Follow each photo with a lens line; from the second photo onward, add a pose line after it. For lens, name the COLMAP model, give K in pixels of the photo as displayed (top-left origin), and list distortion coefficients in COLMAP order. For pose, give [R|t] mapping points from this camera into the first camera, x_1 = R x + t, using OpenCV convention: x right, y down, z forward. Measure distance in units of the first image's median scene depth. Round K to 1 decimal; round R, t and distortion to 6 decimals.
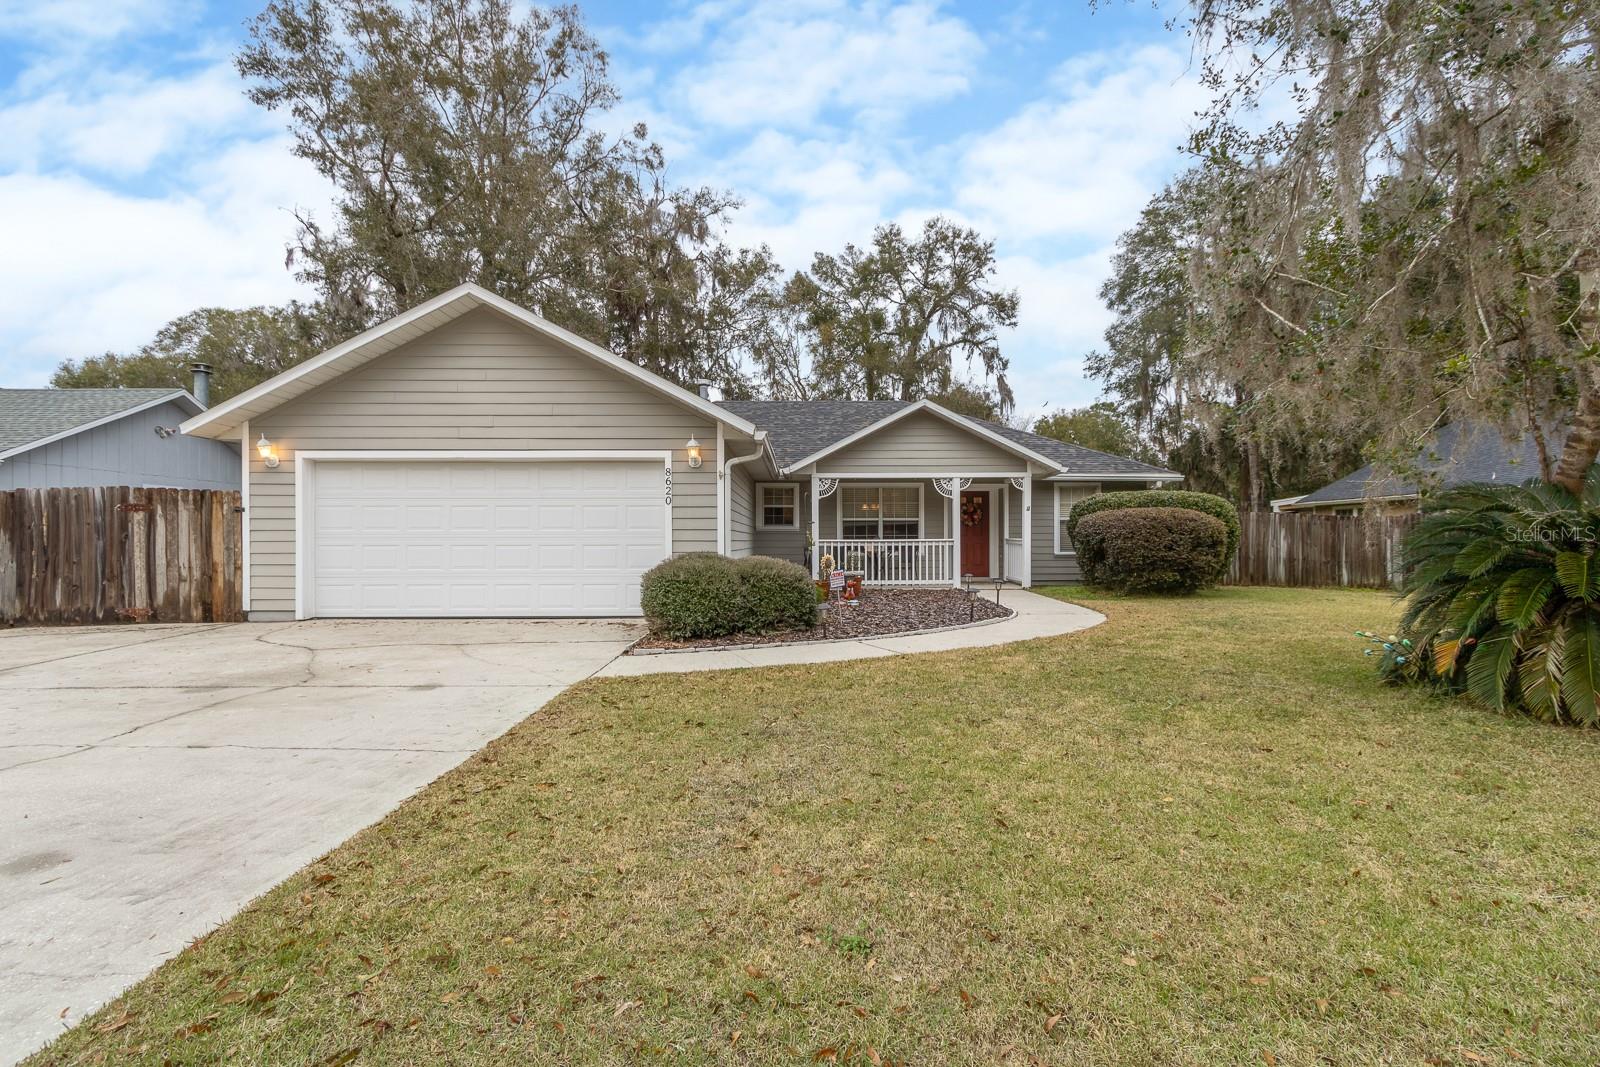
lens RADIAL K [[742.1, 0, 791.8], [0, 742.1, 543.2], [0, 0, 1]] dist [0.003221, 0.000010]
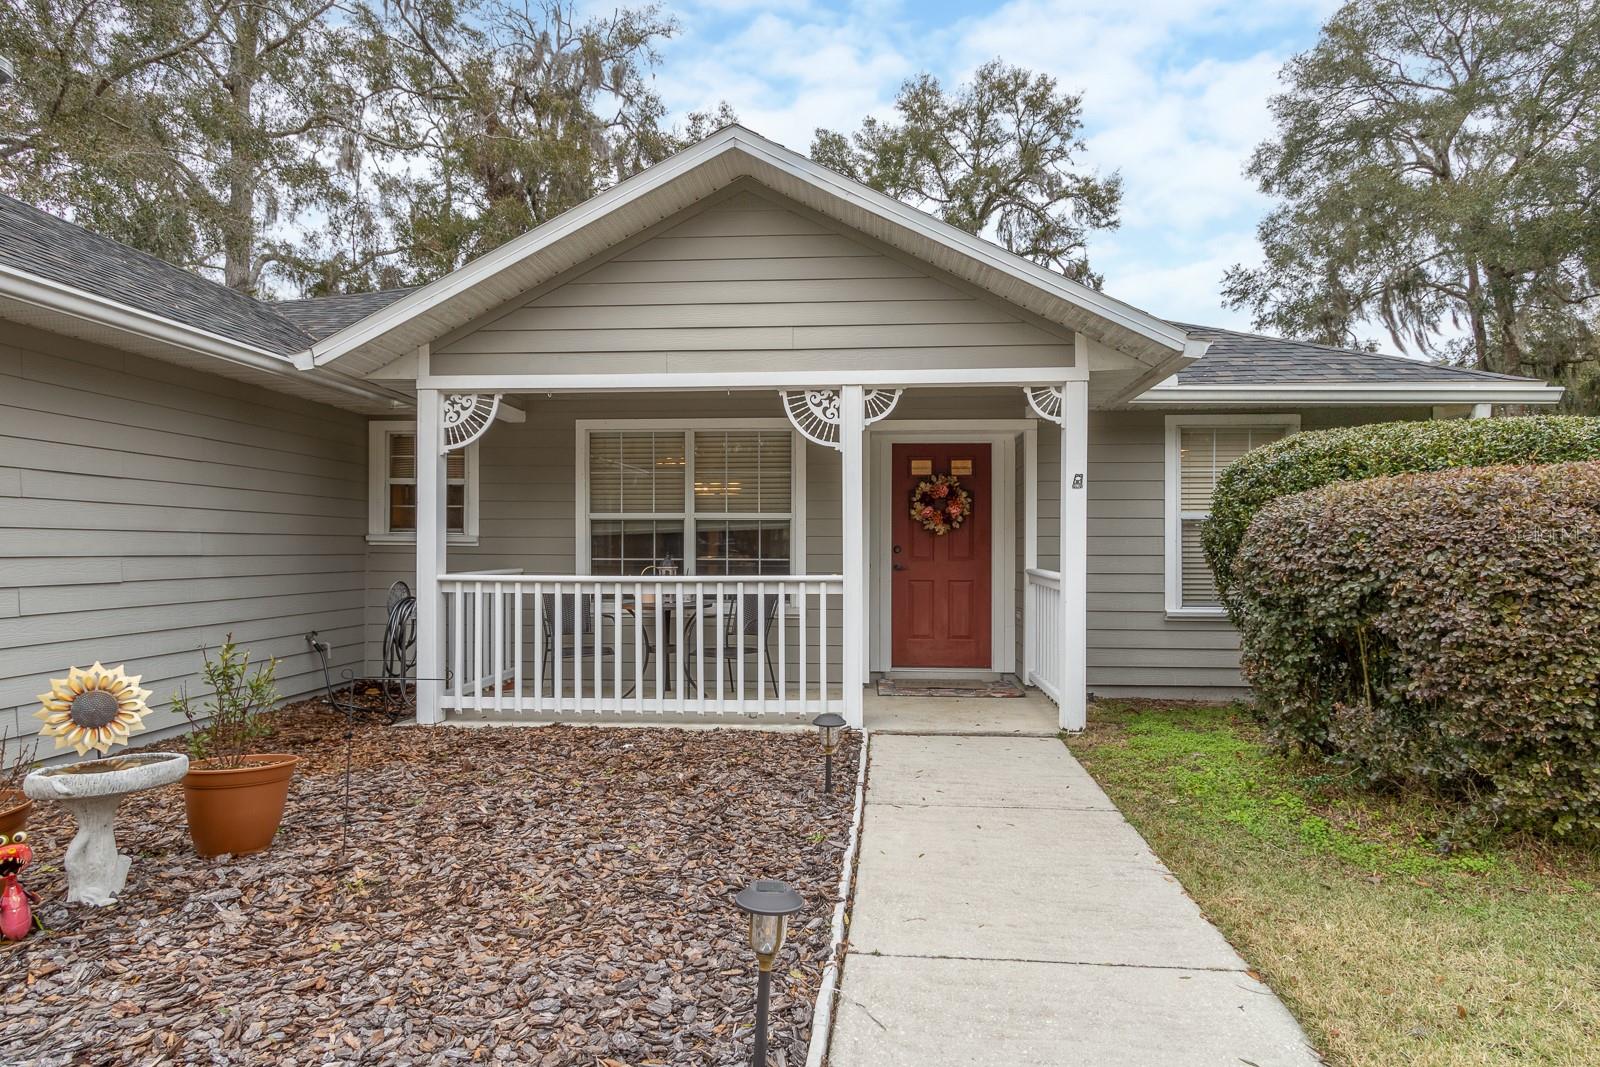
lens RADIAL K [[868.0, 0, 802.6], [0, 868.0, 546.2], [0, 0, 1]] dist [0.006578, 0.000786]
pose [[0.997684, 0.003751, -0.067910, 0.203047], [-0.004128, 0.999977, -0.005424, -0.014575], [0.067888, 0.005692, 0.997677, 0.557609]]
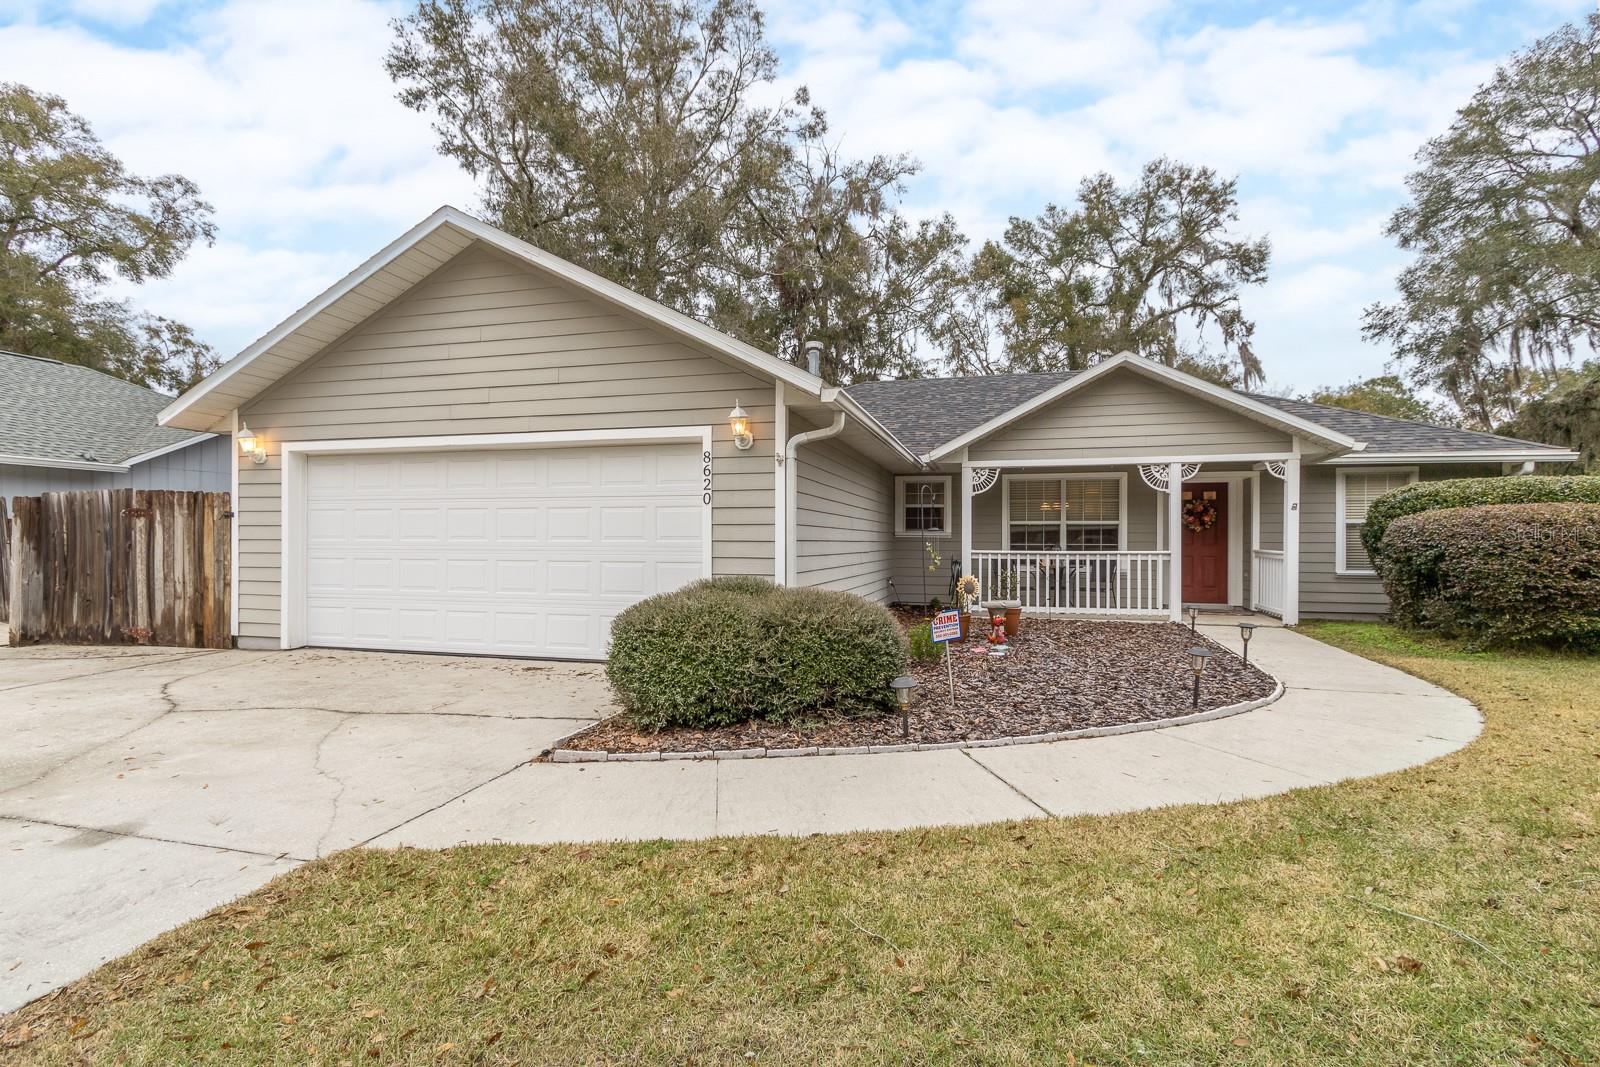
lens RADIAL K [[742.1, 0, 791.8], [0, 742.1, 543.2], [0, 0, 1]] dist [0.003221, 0.000010]
pose [[0.964058, 0.005606, -0.265633, 0.054399], [-0.005886, 0.999983, -0.000257, -0.009780], [0.265627, 0.001811, 0.964074, 0.211439]]
